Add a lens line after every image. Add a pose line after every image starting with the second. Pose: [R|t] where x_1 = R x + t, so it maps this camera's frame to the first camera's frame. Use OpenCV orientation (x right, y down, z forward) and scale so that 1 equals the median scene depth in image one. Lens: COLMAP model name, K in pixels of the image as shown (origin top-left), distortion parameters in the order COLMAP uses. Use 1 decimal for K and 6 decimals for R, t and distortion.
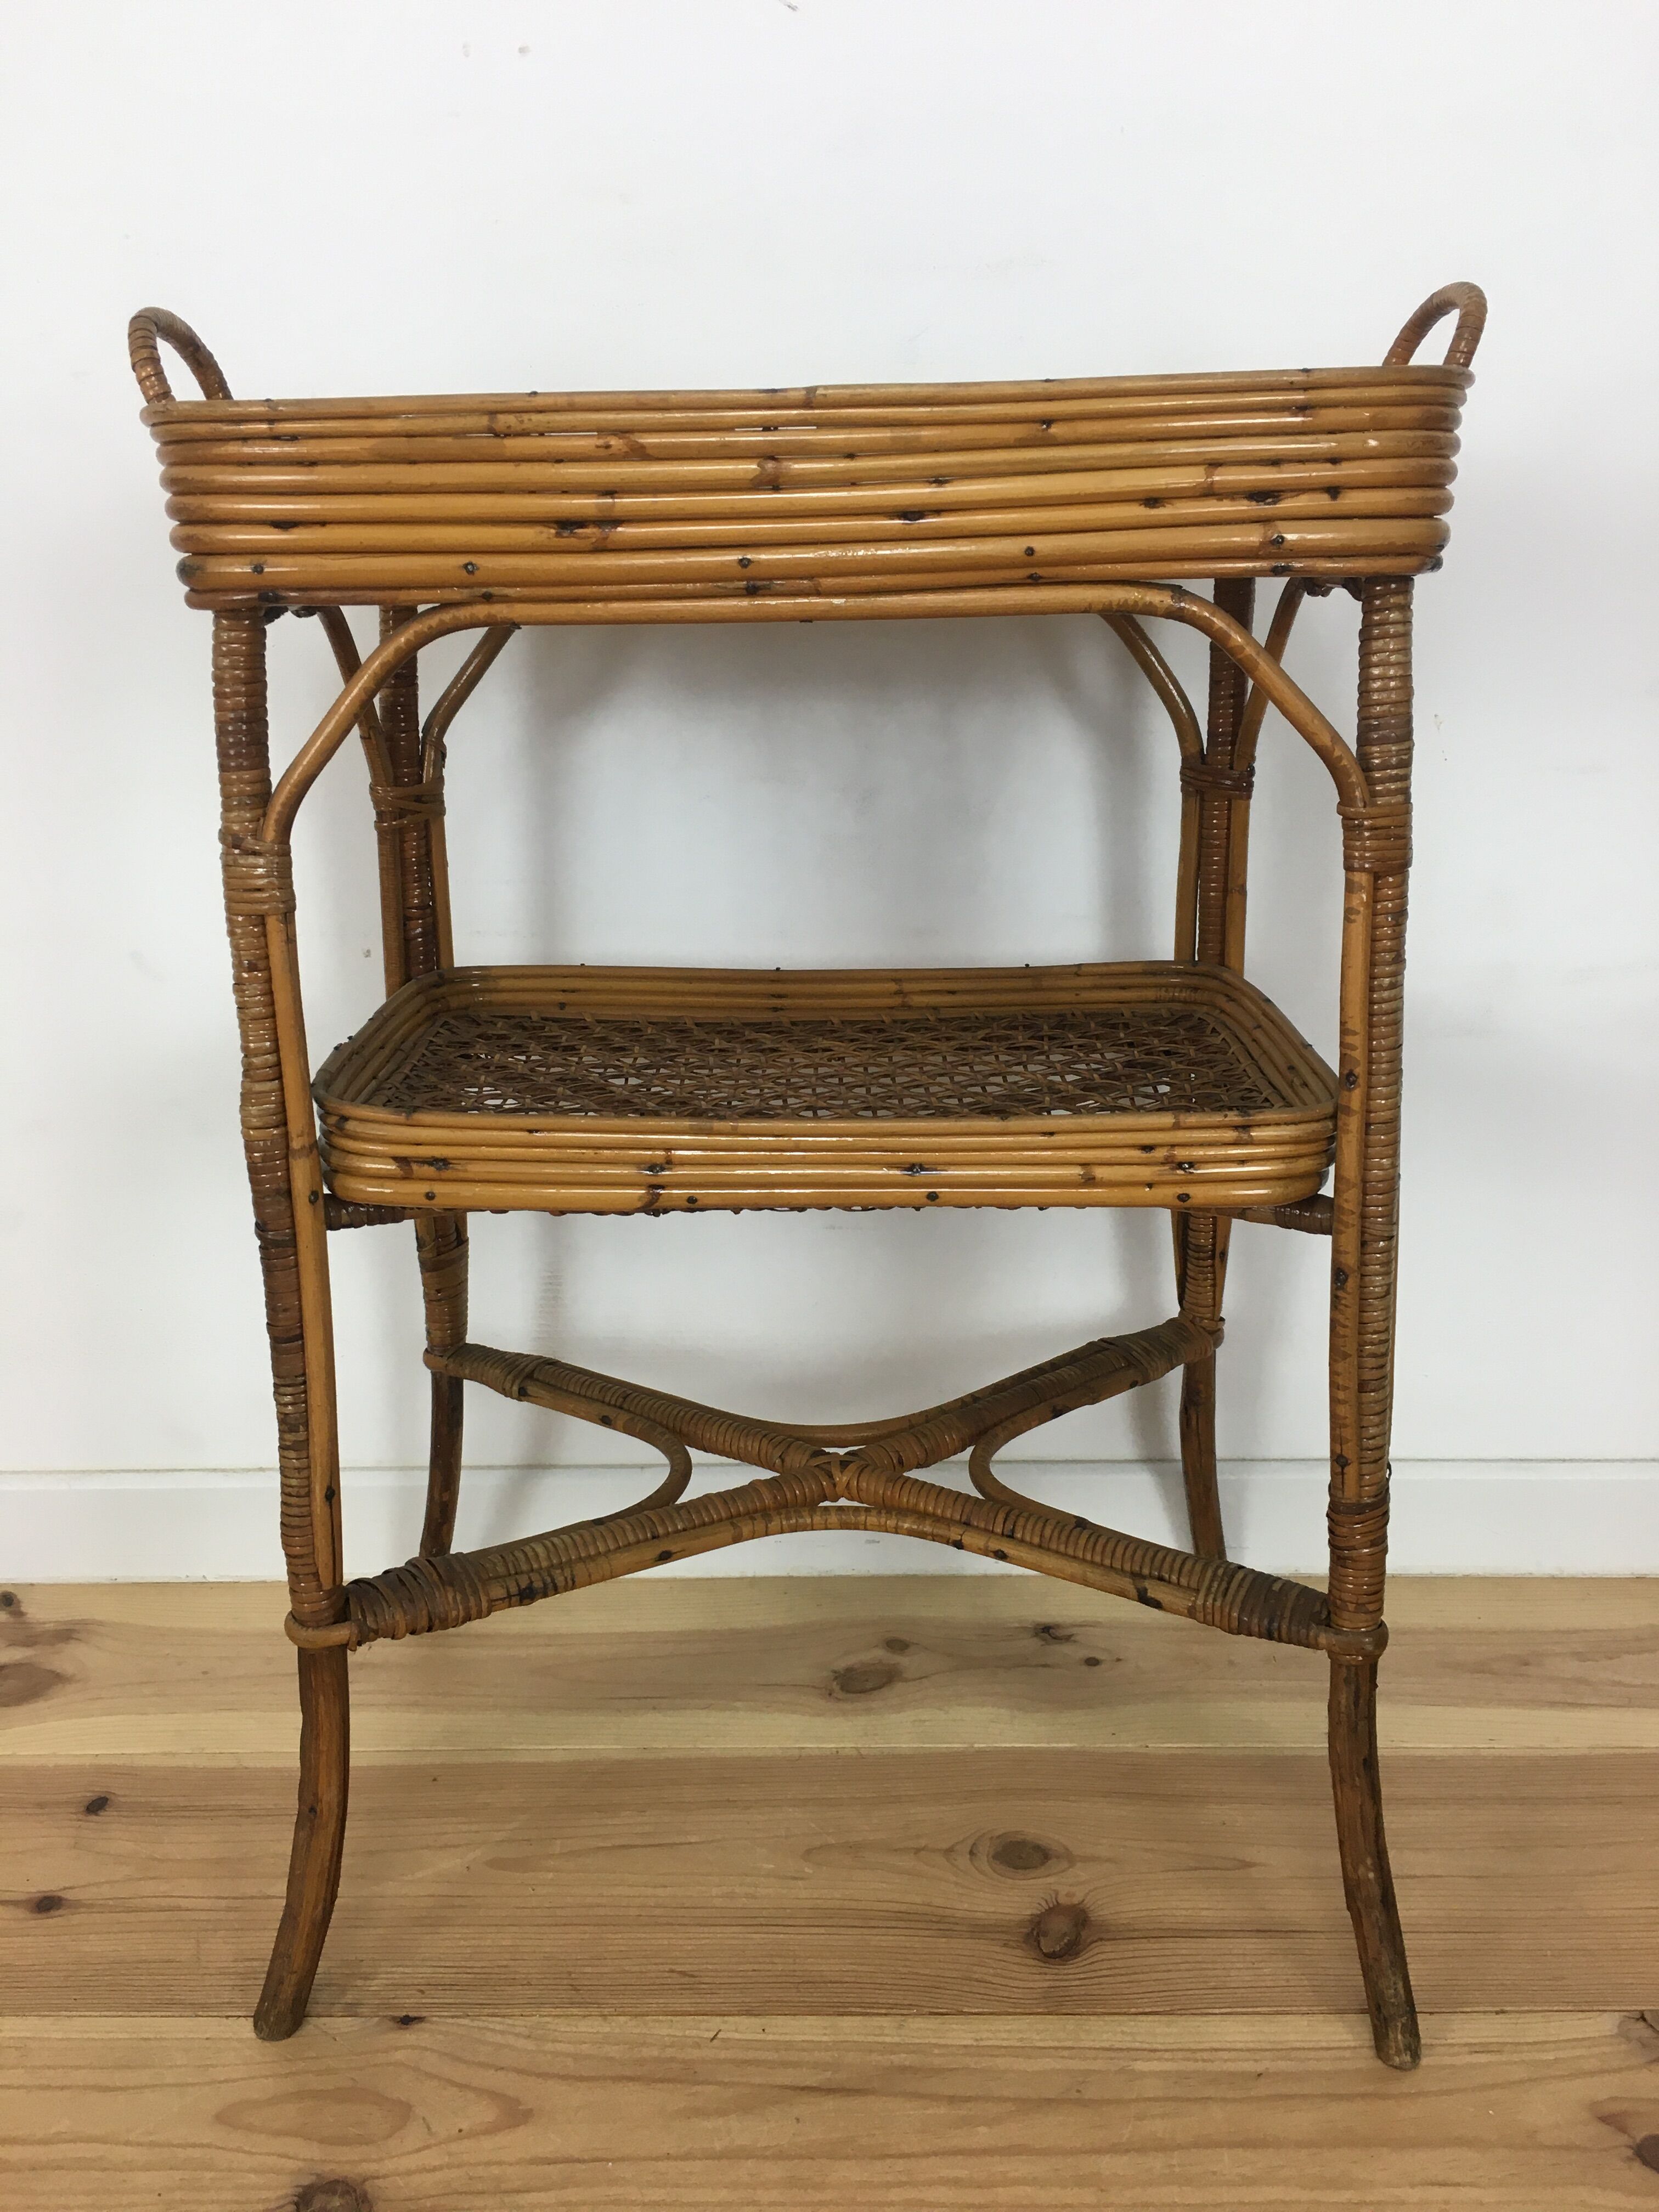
lens RADIAL K [[1905.0, 0, 828.8], [0, 1905.0, 1092.8], [0, 0, 1]] dist [0.059393, -0.103549]
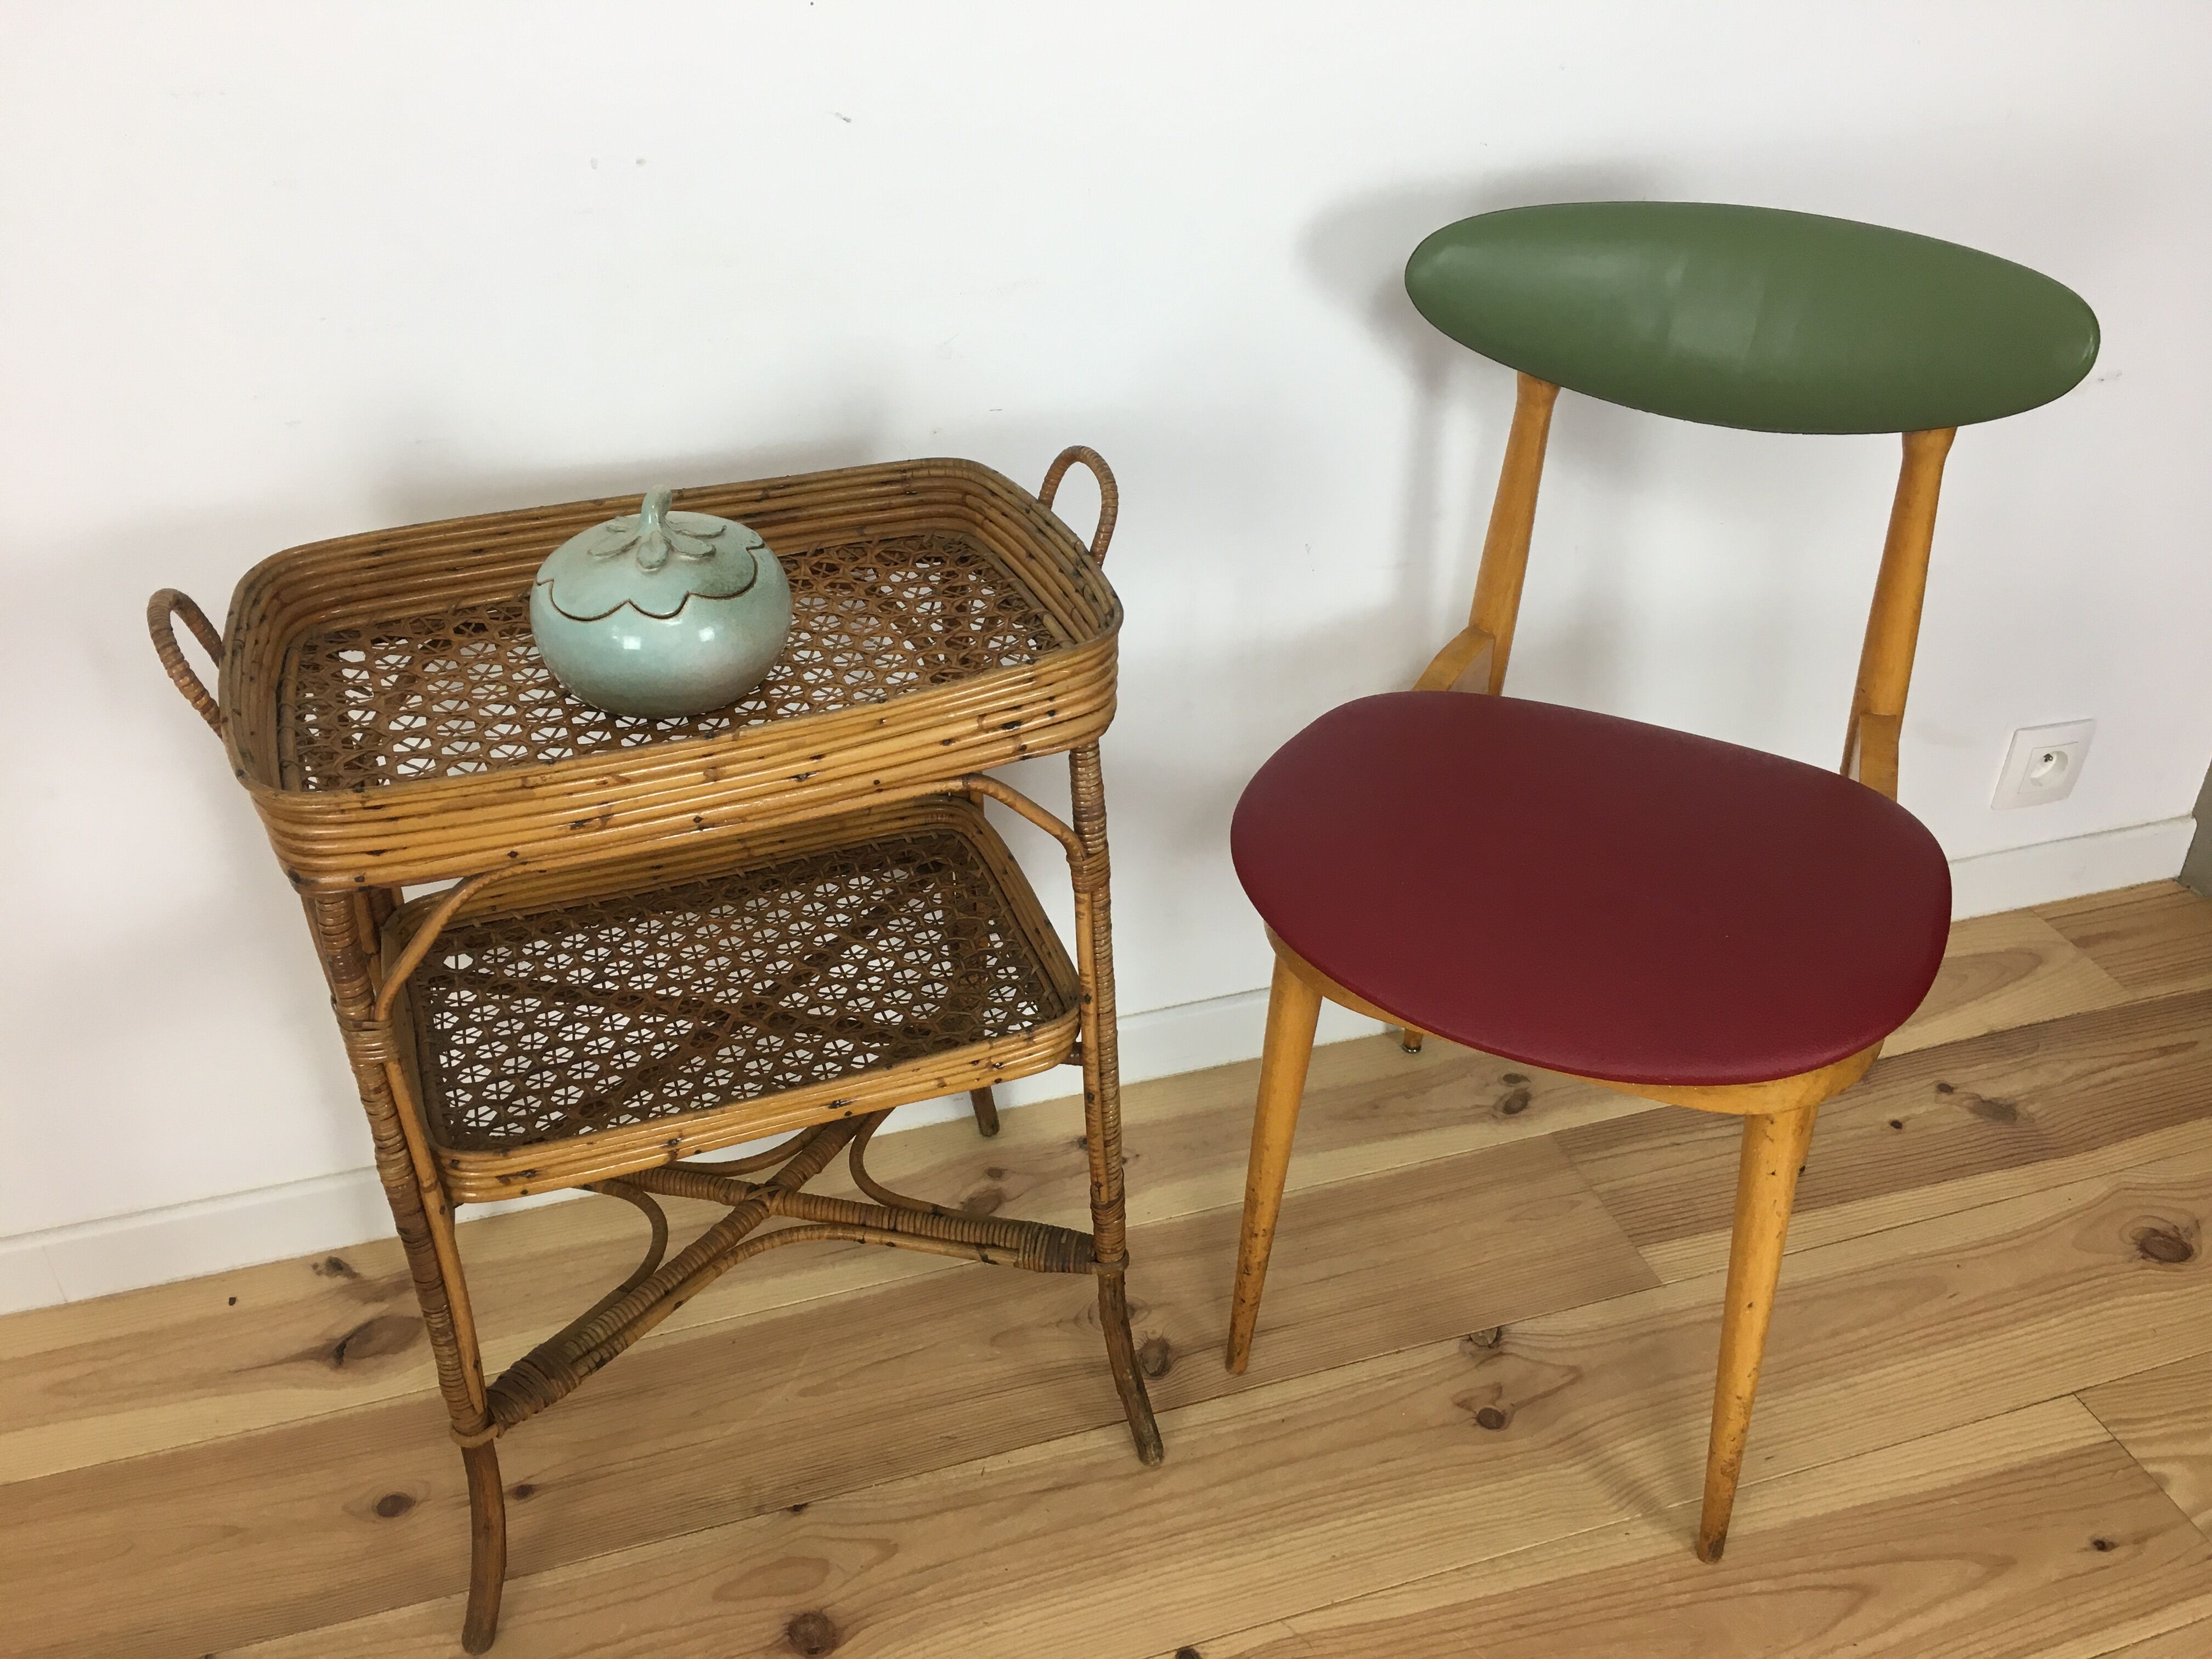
lens RADIAL K [[1905.0, 0, 1102.6], [0, 1905.0, 825.7], [0, 0, 1]] dist [0.059393, -0.103549]
pose [[0.936618, -0.183968, 0.298166, -0.179084], [0.088726, 0.947852, 0.306111, -0.649292], [-0.338932, -0.260254, 0.904098, -0.458231]]
